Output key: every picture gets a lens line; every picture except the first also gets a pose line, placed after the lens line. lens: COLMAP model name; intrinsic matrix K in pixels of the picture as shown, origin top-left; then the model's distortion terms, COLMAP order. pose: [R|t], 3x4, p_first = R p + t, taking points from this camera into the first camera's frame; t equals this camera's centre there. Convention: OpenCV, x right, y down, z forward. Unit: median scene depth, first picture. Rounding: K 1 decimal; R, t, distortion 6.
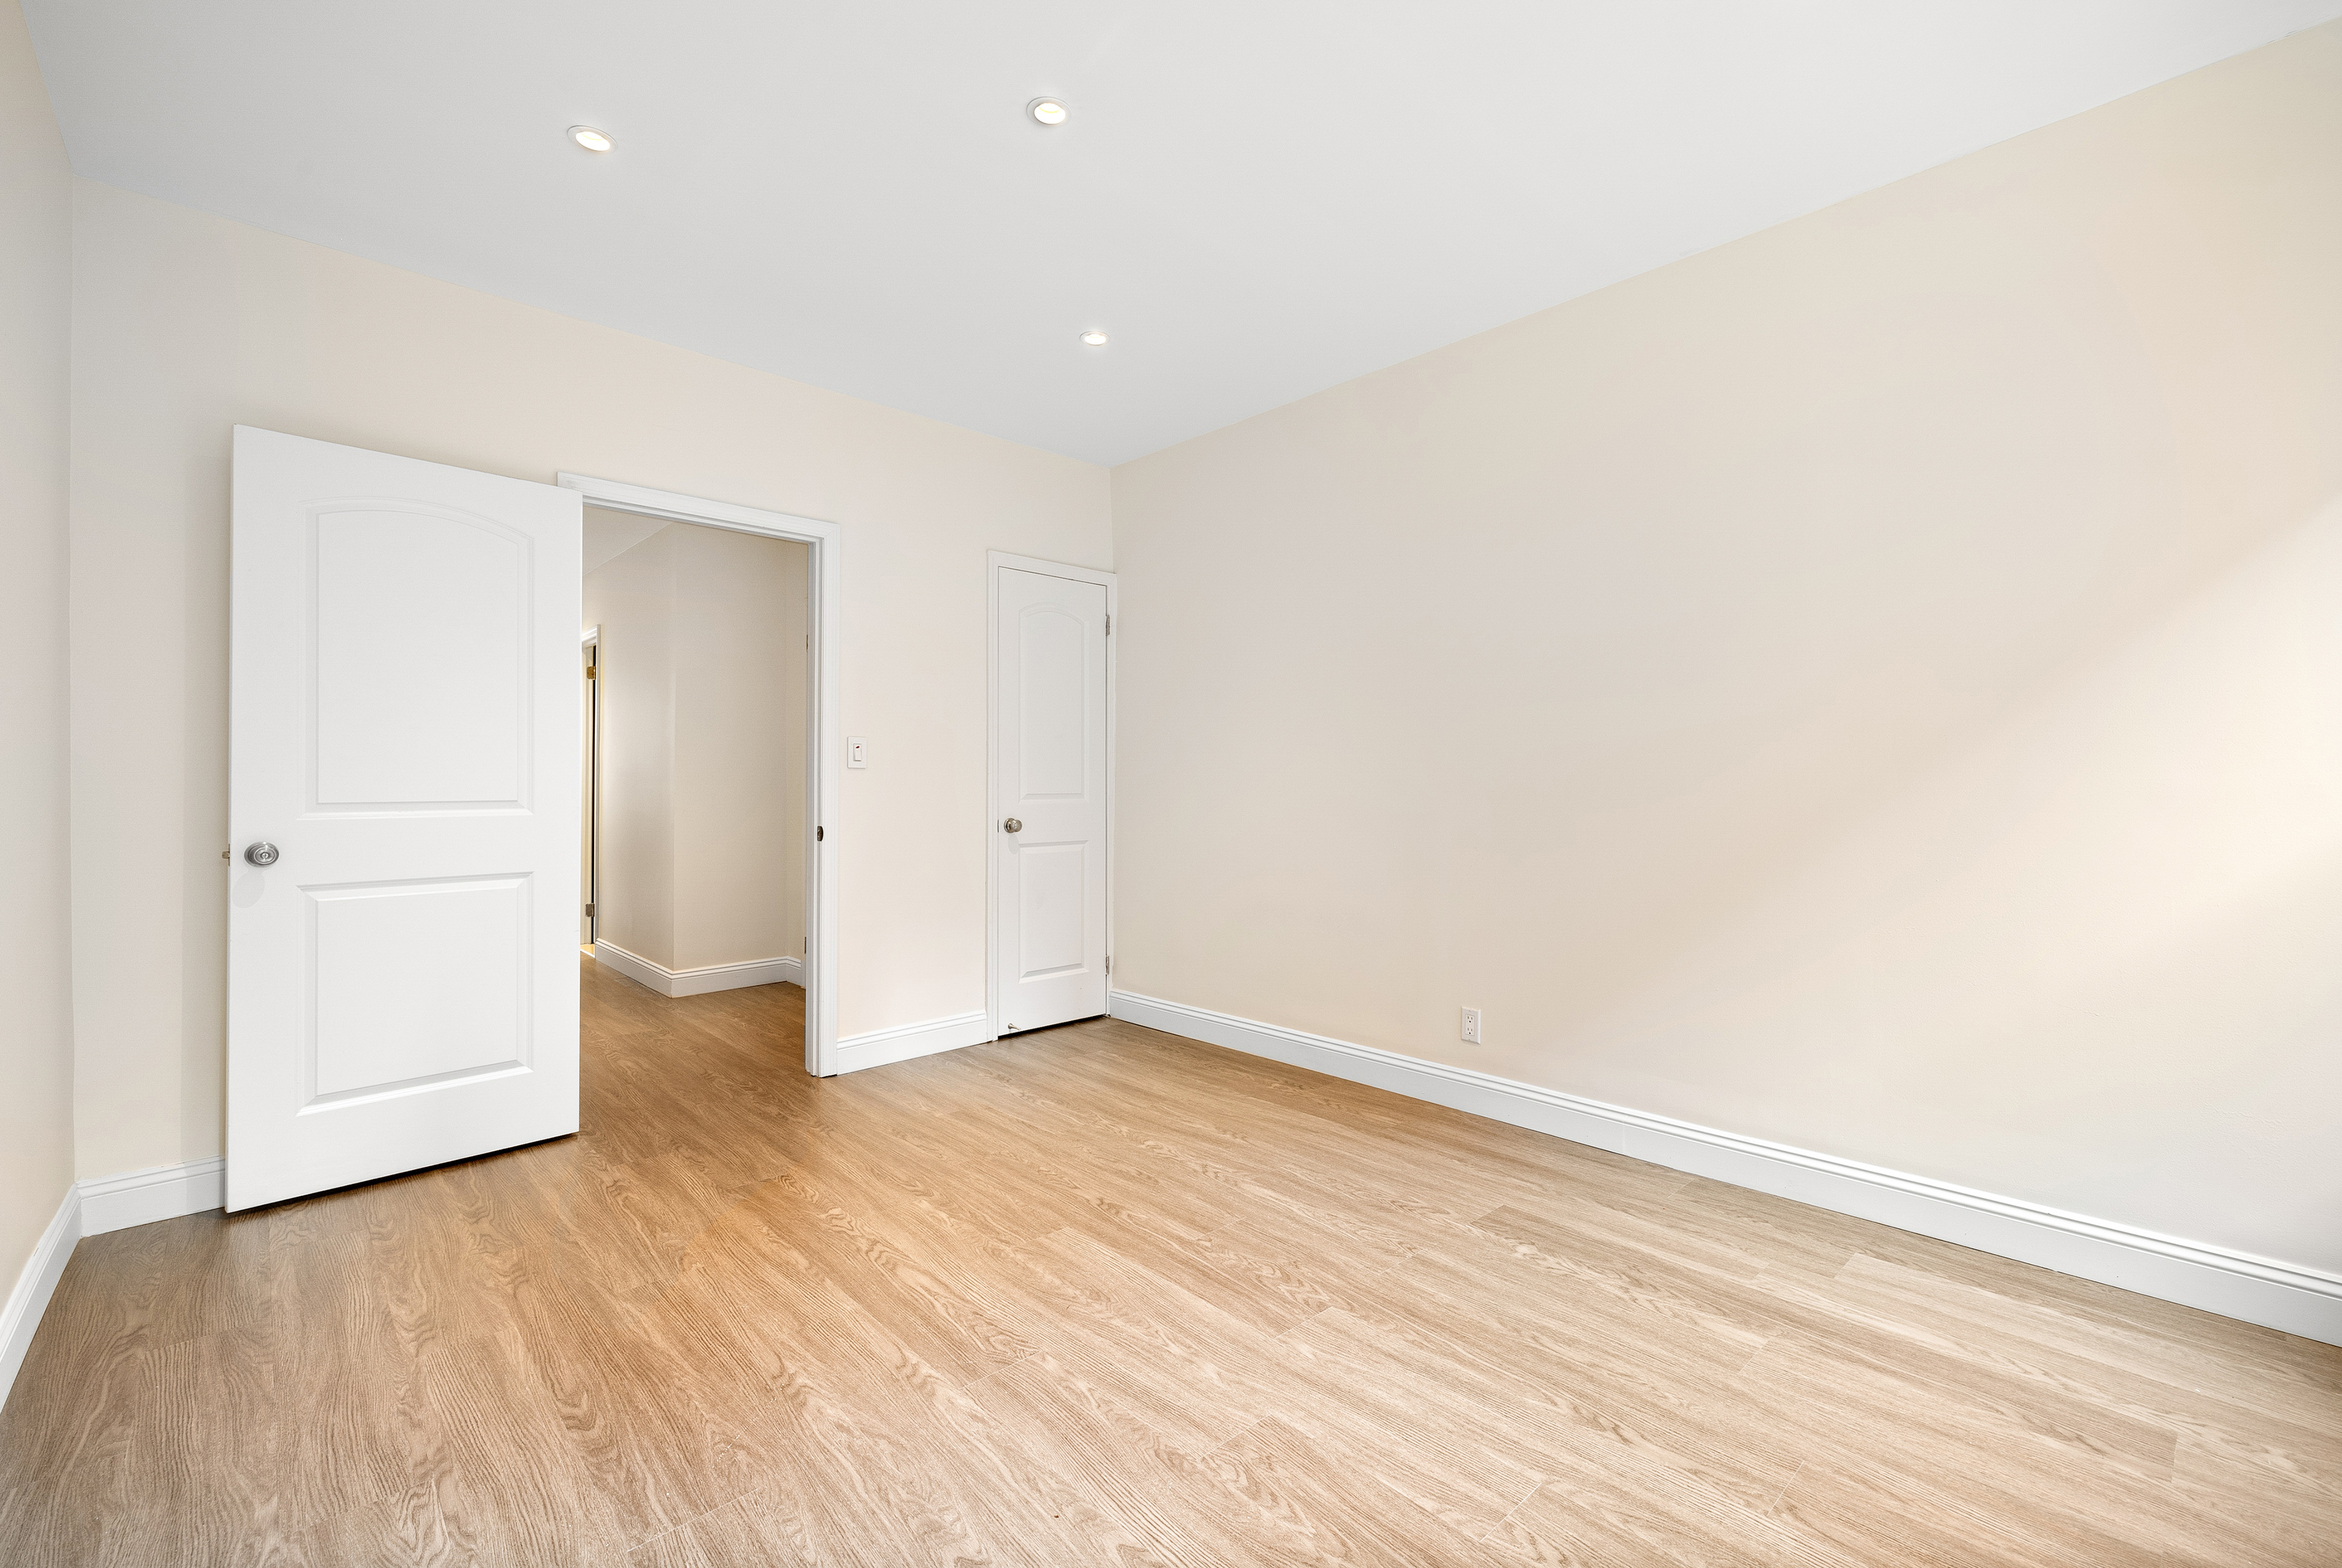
lens RADIAL K [[1045.6, 0, 1171.0], [0, 1045.6, 784.0], [0, 0, 1]] dist [0.000323, 0.000091]
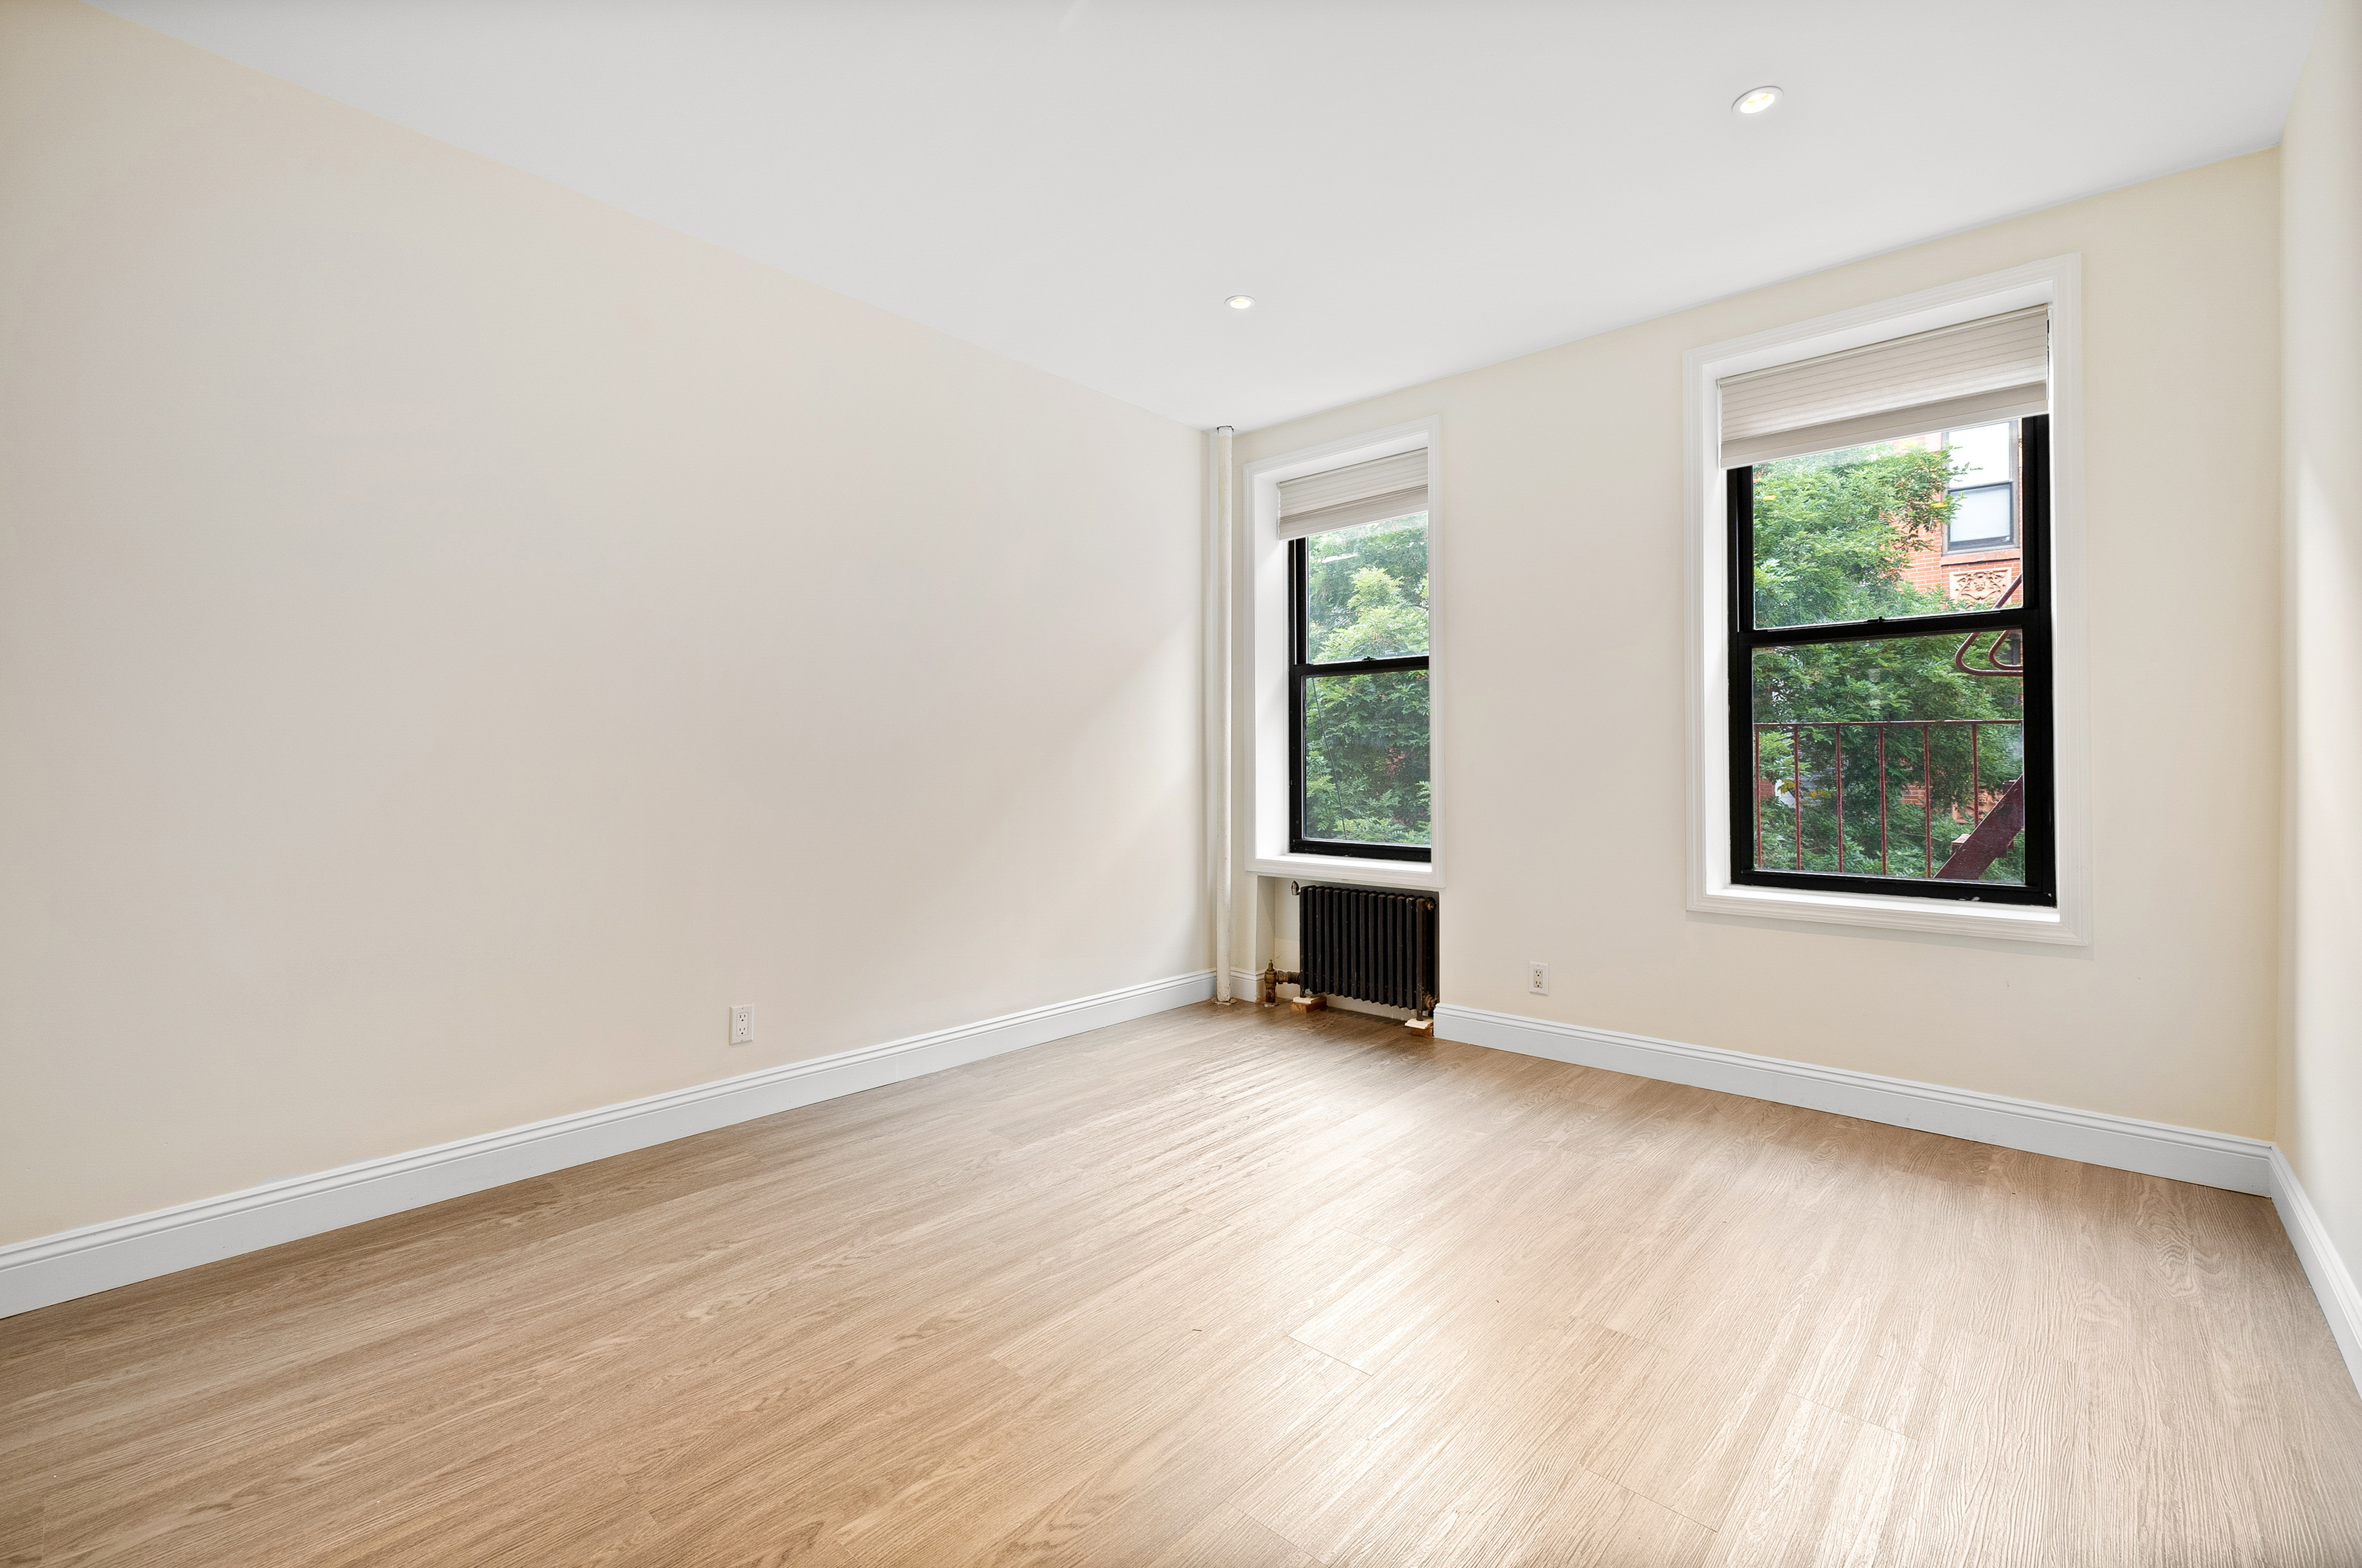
lens RADIAL K [[1018.0, 0, 1191.4], [0, 1018.0, 760.1], [0, 0, 1]] dist [-0.000159, -0.000026]
pose [[-0.120337, 0.002913, 0.992729, -0.721223], [-0.001228, 0.999994, -0.003083, 0.005155], [-0.992732, -0.001590, -0.120333, 0.821283]]
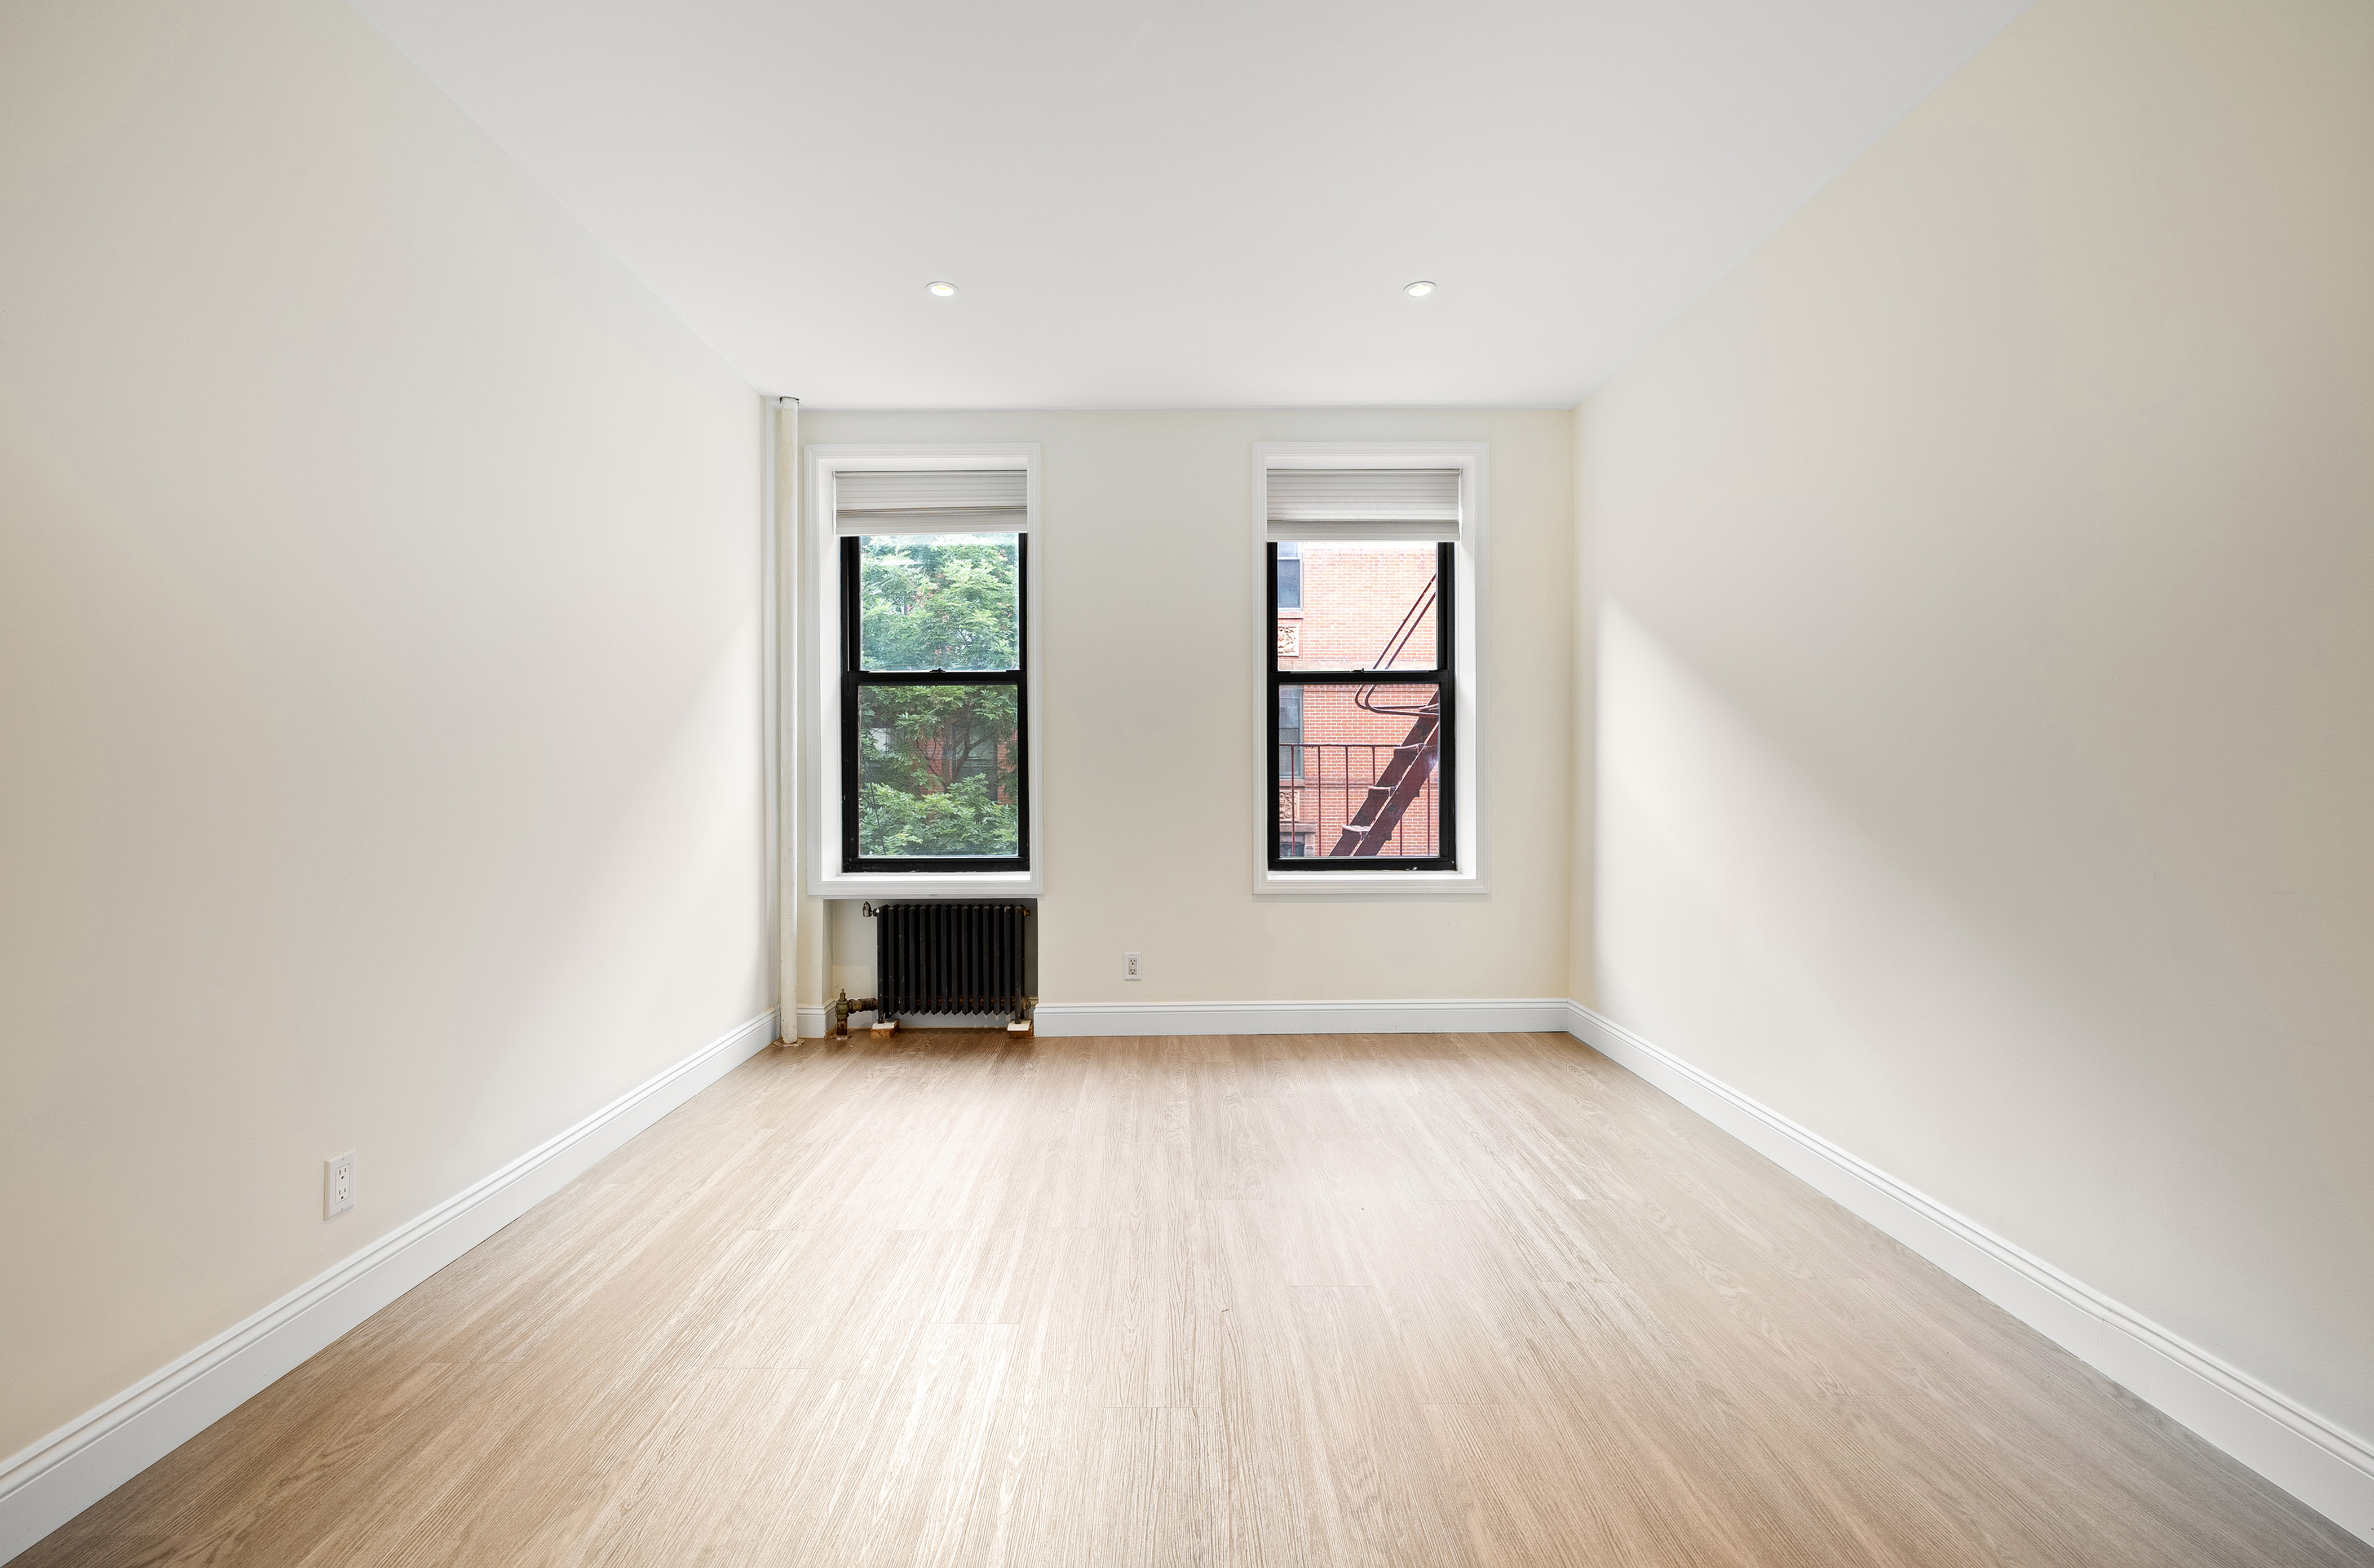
lens RADIAL K [[1020.4, 0, 1187.0], [0, 1020.4, 784.0], [0, 0, 1]] dist [-0.000526, -0.000294]
pose [[-0.761887, -0.004042, 0.647697, -0.500619], [0.001708, 0.999965, 0.008250, 0.004653], [-0.647707, 0.007392, -0.761853, 1.281938]]
